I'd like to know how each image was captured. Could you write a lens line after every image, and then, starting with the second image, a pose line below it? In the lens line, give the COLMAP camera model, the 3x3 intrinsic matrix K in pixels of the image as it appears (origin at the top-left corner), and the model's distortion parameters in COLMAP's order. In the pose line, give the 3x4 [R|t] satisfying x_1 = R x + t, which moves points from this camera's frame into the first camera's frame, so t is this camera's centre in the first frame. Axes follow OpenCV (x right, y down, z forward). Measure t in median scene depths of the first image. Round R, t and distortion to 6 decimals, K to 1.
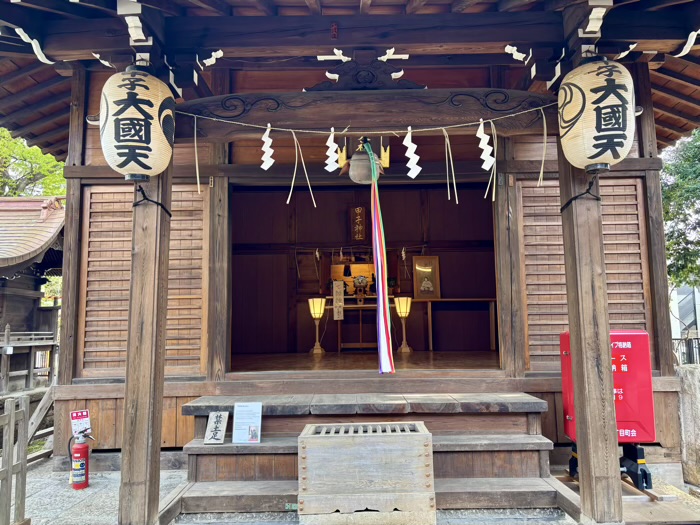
lens RADIAL K [[527.1, 0, 350.6], [0, 527.1, 263.0], [0, 0, 1]] dist [0.044600, -0.067811]
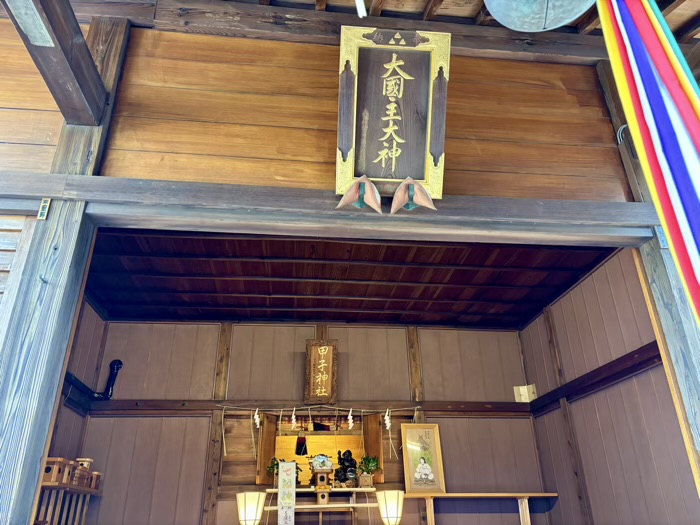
lens RADIAL K [[527.1, 0, 353.7], [0, 527.1, 263.1], [0, 0, 1]] dist [0.044600, -0.067811]
pose [[0.991678, 0.053186, 0.117240, -0.031854], [-0.011657, 0.944029, -0.329656, 0.017056], [-0.128211, 0.325546, 0.936793, 0.313664]]
